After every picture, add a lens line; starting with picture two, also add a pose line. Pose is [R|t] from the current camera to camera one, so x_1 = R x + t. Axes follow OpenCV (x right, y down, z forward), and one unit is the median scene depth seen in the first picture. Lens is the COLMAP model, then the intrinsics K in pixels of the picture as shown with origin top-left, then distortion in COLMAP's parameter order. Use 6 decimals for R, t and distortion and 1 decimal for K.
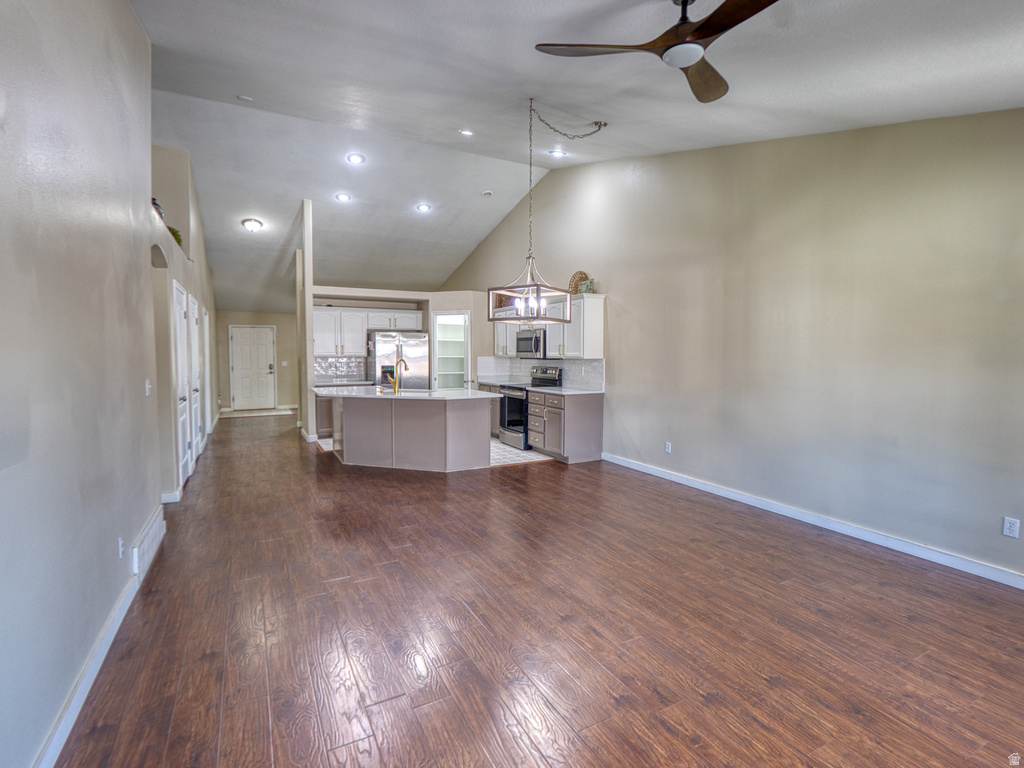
lens RADIAL K [[495.5, 0, 515.4], [0, 495.5, 374.7], [0, 0, 1]] dist [-0.006046, 0.001438]
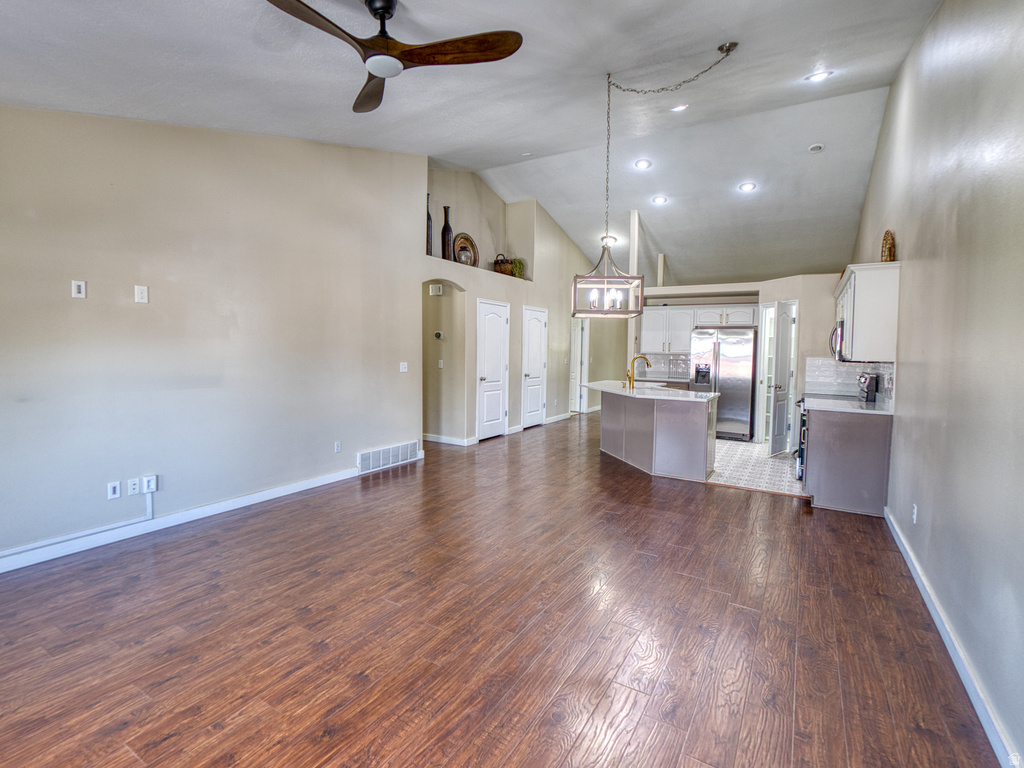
lens RADIAL K [[495.5, 0, 503.1], [0, 495.5, 380.2], [0, 0, 1]] dist [-0.006046, 0.001438]
pose [[0.500962, 0.062818, -0.863187, 0.396185], [-0.053242, 0.997710, 0.041708, -0.007291], [0.863830, 0.025064, 0.503159, 0.196610]]
